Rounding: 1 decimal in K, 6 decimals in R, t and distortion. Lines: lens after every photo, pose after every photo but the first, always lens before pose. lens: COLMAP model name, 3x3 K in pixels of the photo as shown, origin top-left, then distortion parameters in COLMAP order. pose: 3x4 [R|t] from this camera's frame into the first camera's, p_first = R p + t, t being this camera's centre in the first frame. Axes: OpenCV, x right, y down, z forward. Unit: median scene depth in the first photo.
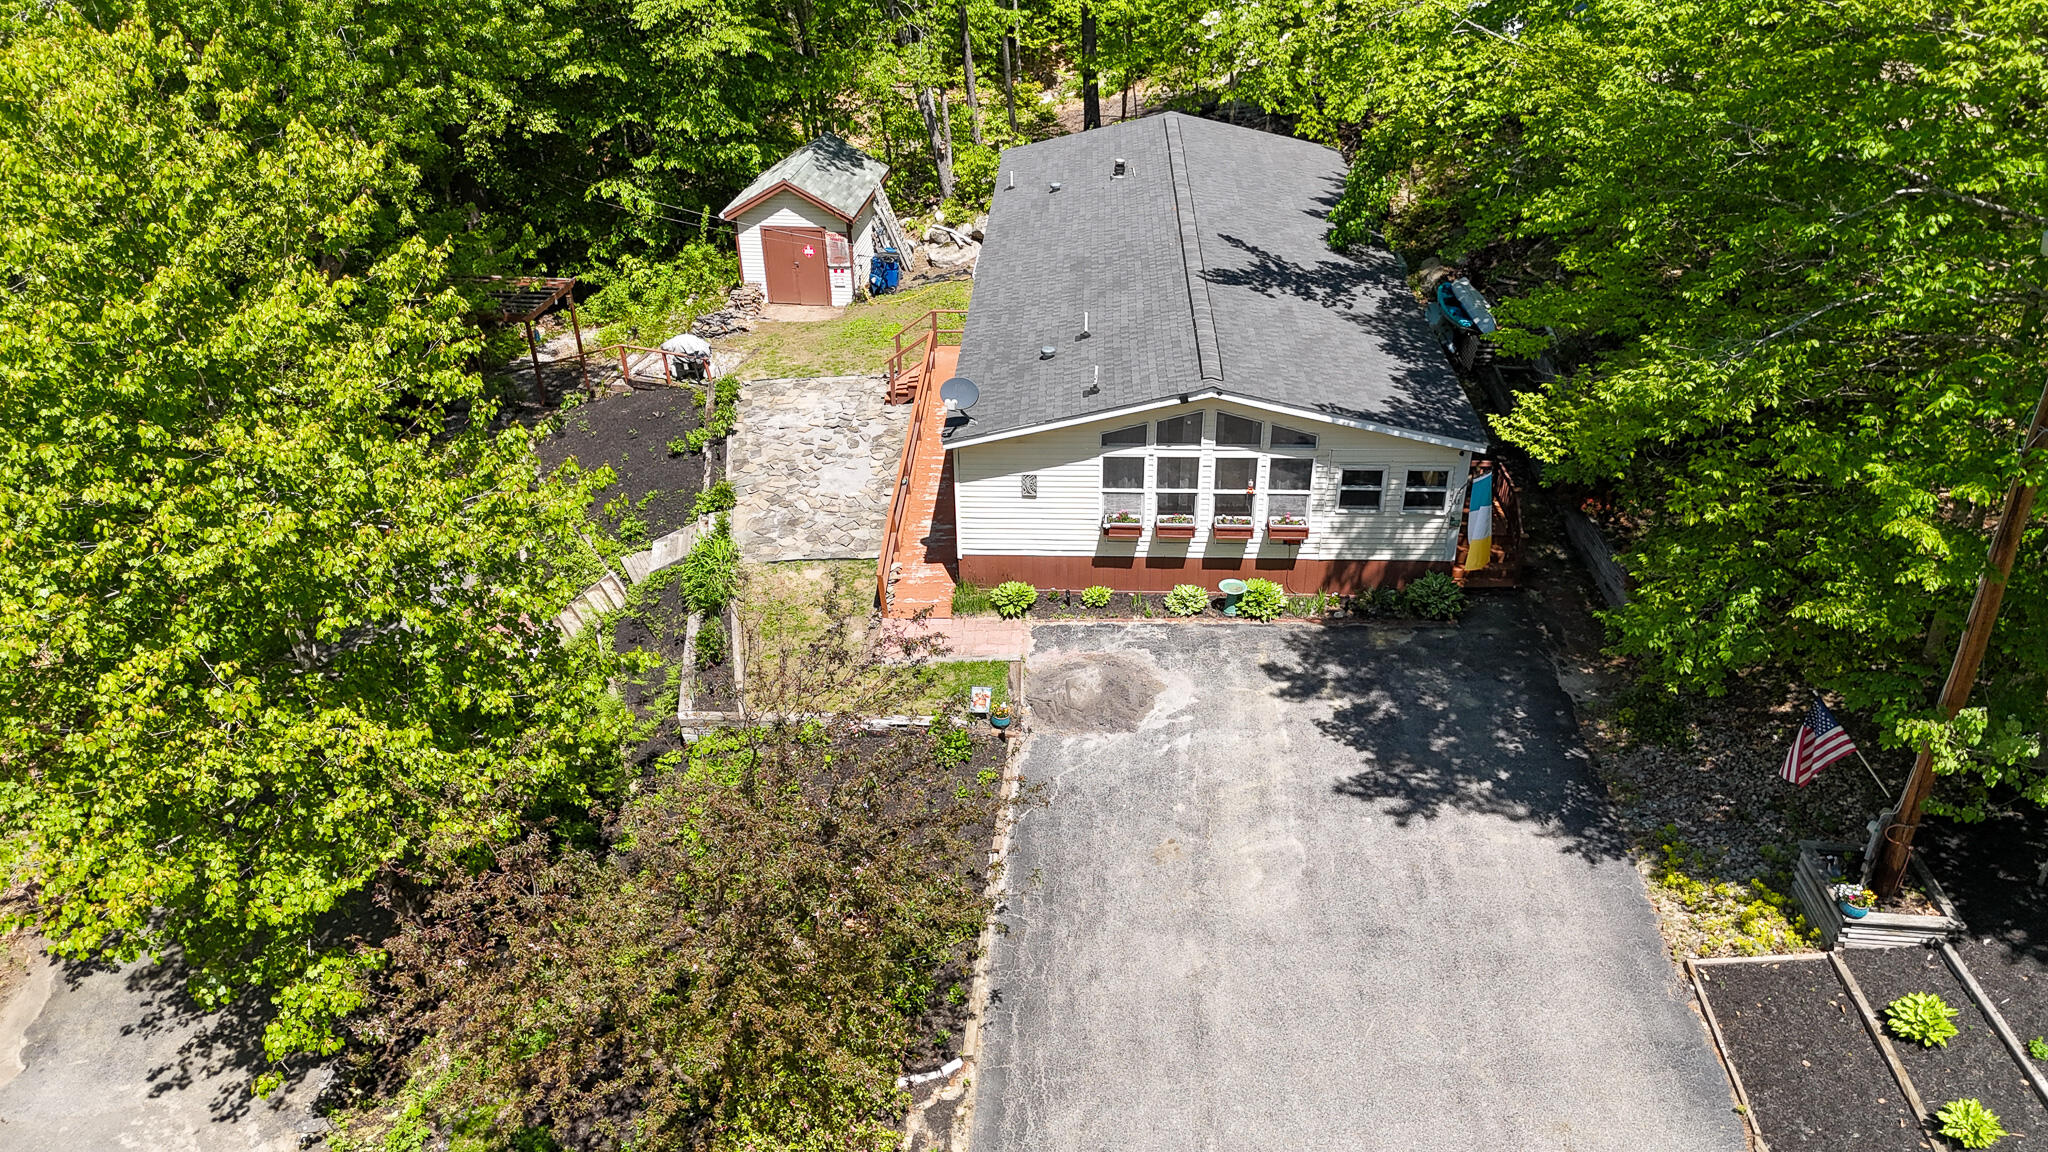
lens RADIAL K [[1431.8, 0, 1024.0], [0, 1431.8, 576.0], [0, 0, 1]] dist [0.005494, -0.000298]
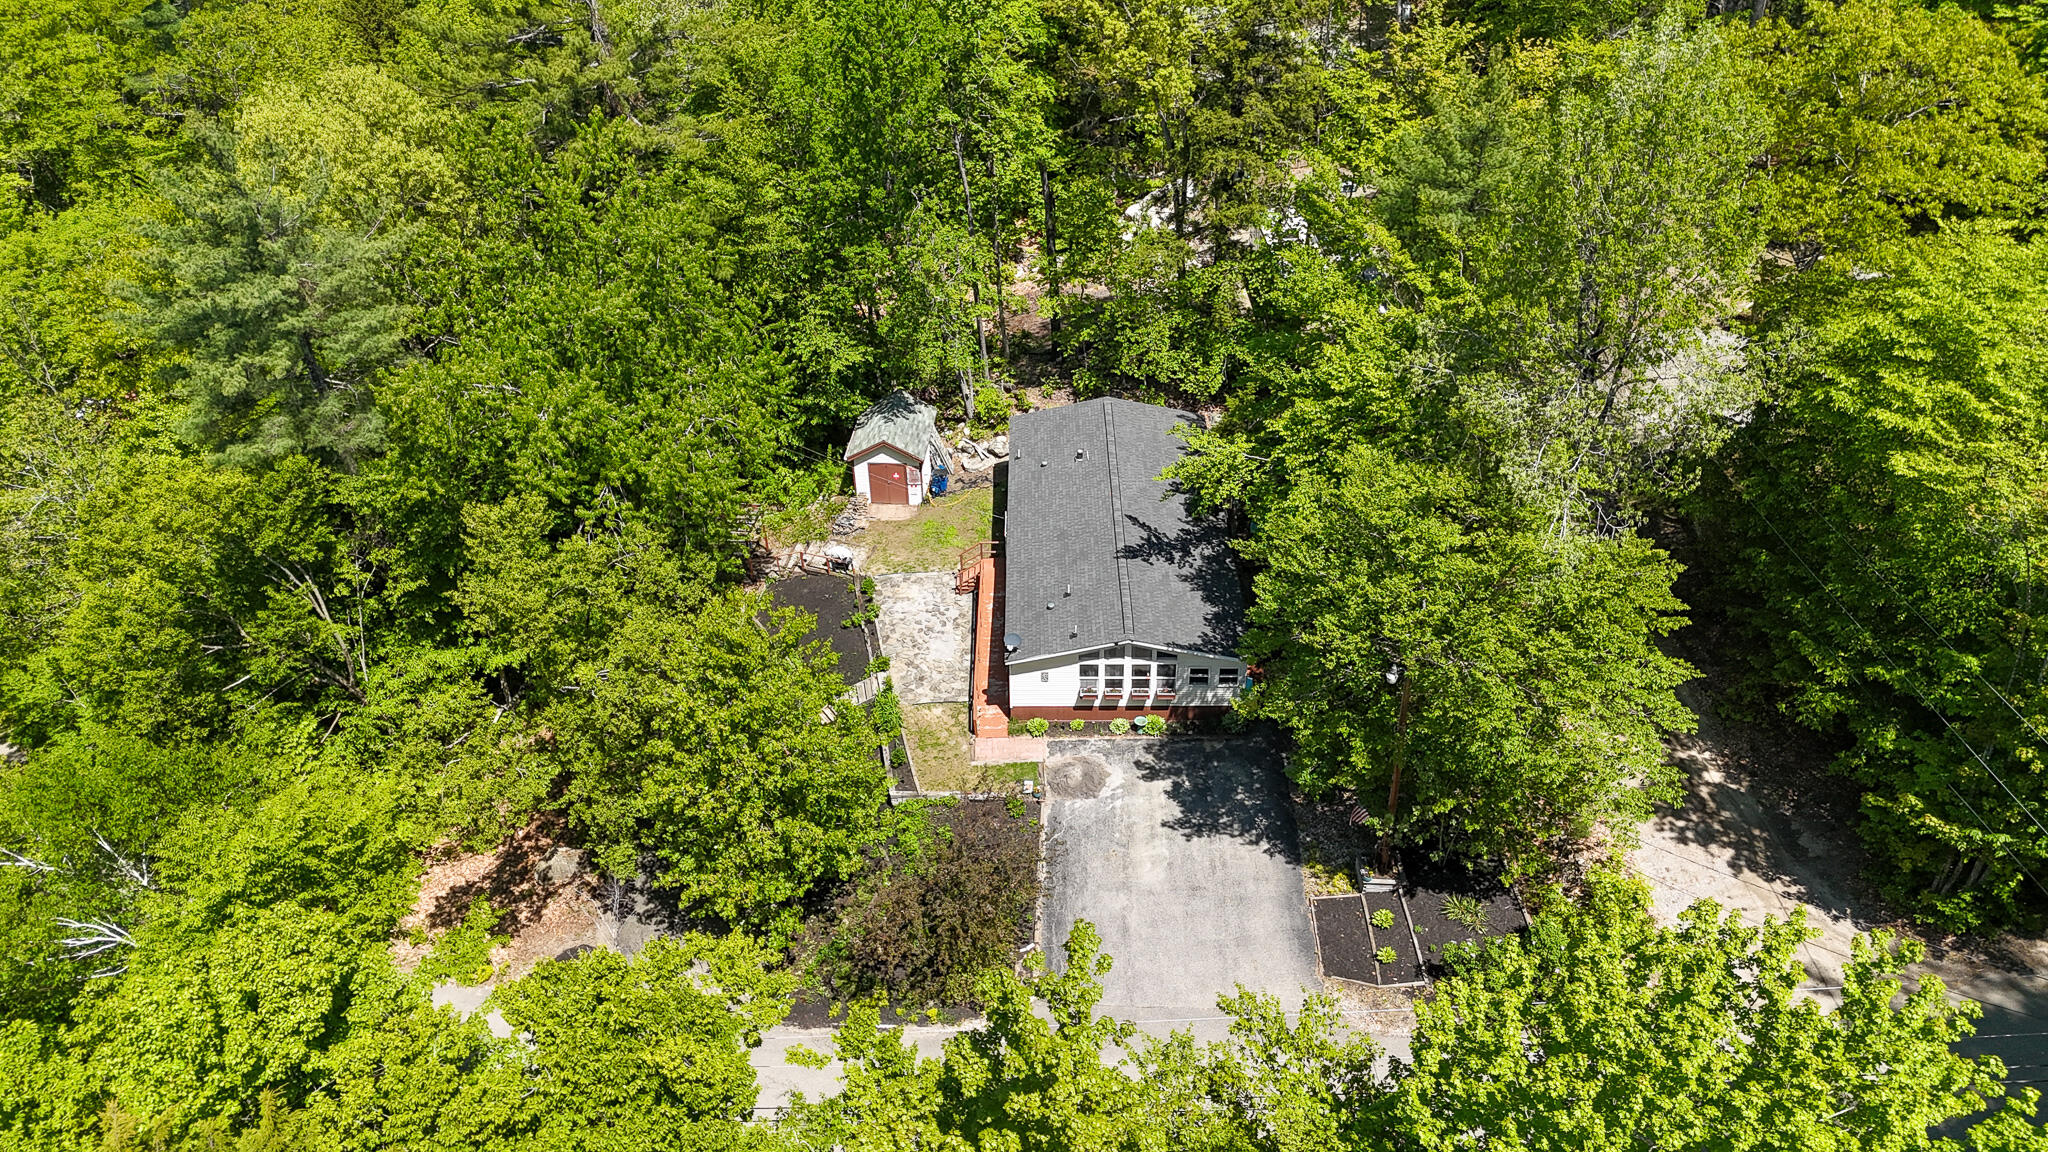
lens RADIAL K [[1431.8, 0, 1024.0], [0, 1431.8, 576.0], [0, 0, 1]] dist [0.005494, -0.000298]
pose [[0.998848, -0.023726, 0.041721, -0.112672], [0.019705, 0.995351, 0.094277, -0.414875], [-0.043764, -0.093347, 0.994671, -1.103956]]
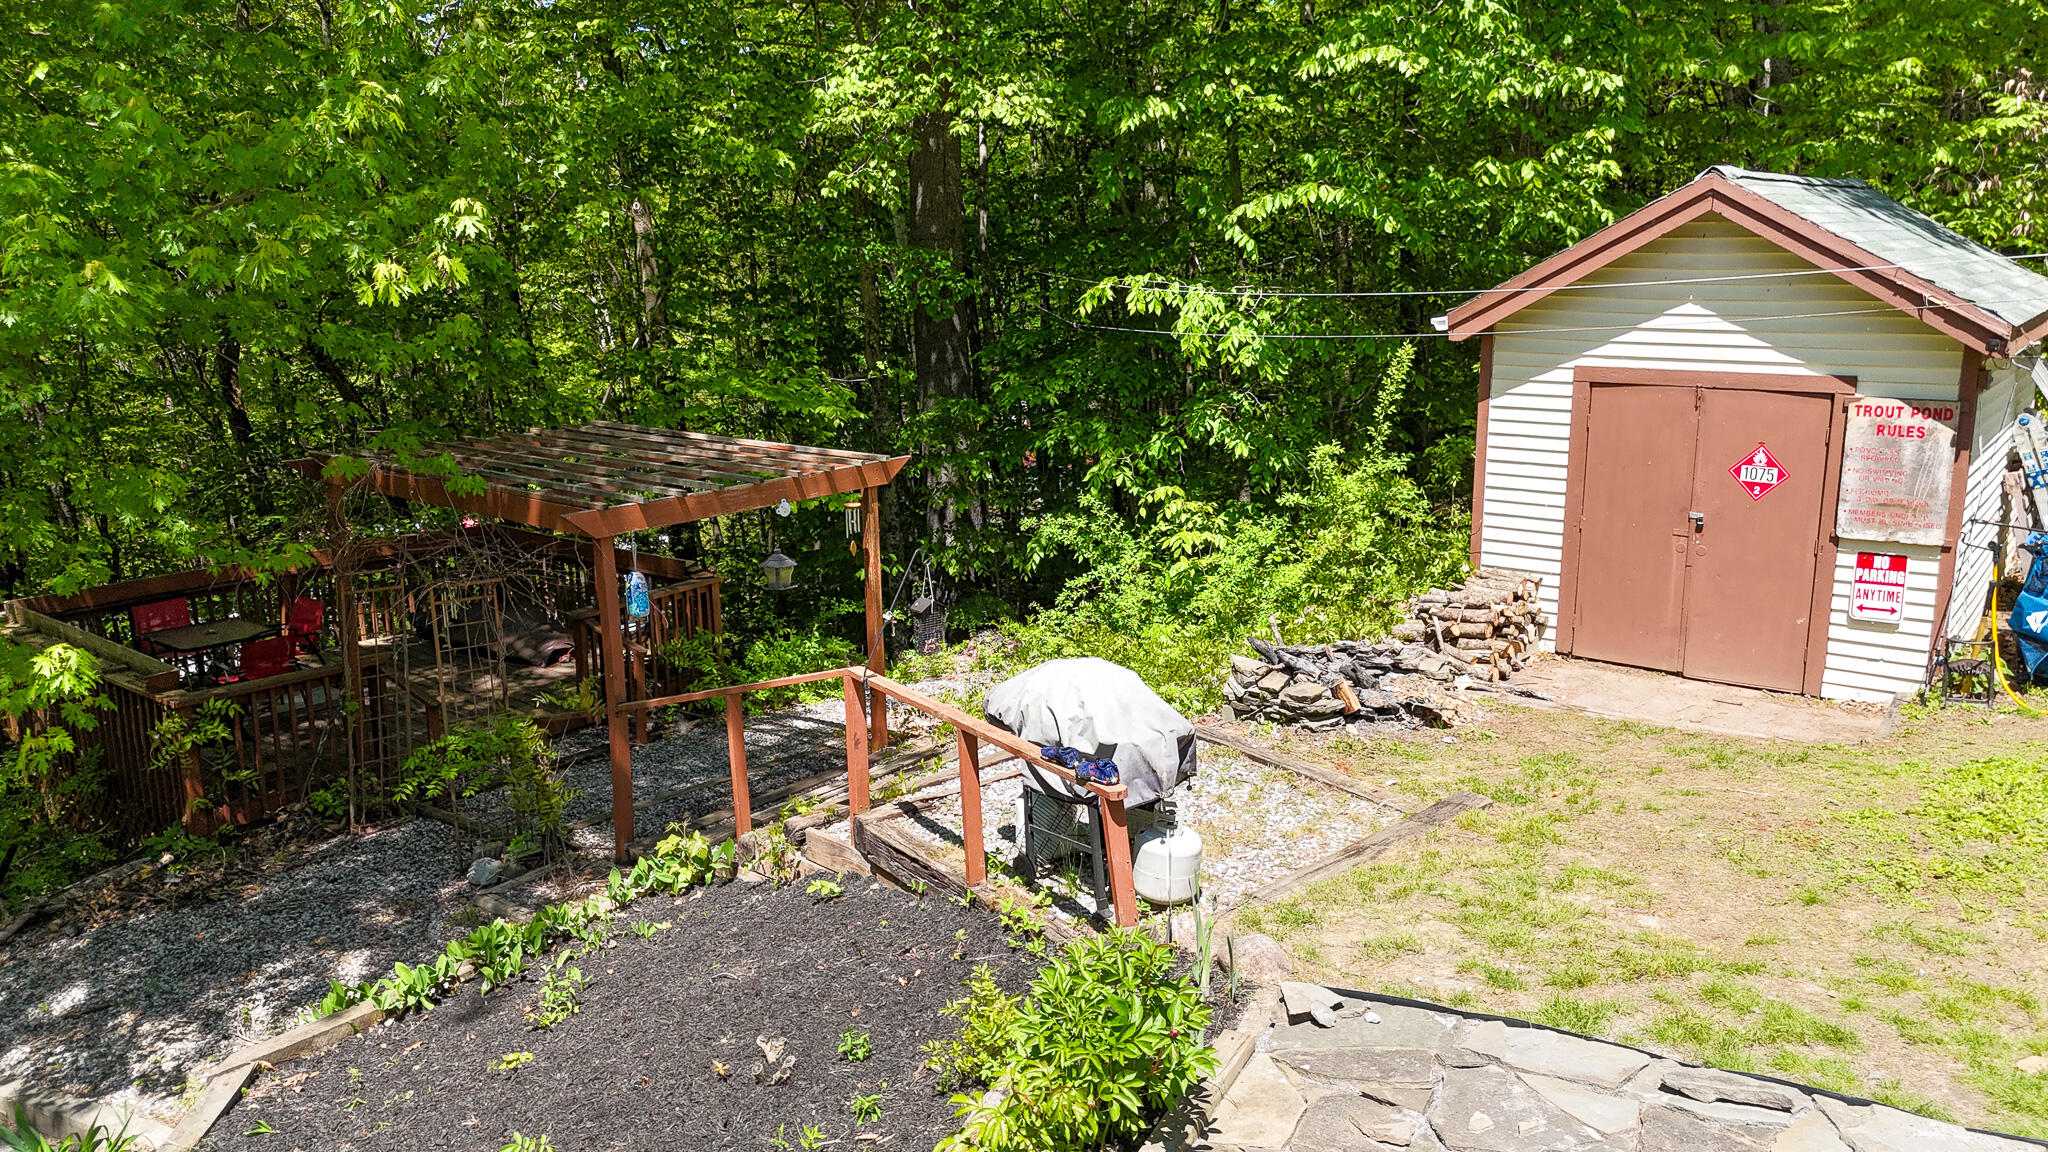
lens RADIAL K [[1431.8, 0, 1024.0], [0, 1431.8, 576.0], [0, 0, 1]] dist [0.005494, -0.000298]
pose [[0.848643, 0.115564, -0.516187, -0.198573], [-0.267001, 0.935991, -0.229415, -0.181995], [0.456634, 0.332514, 0.825179, 1.147521]]
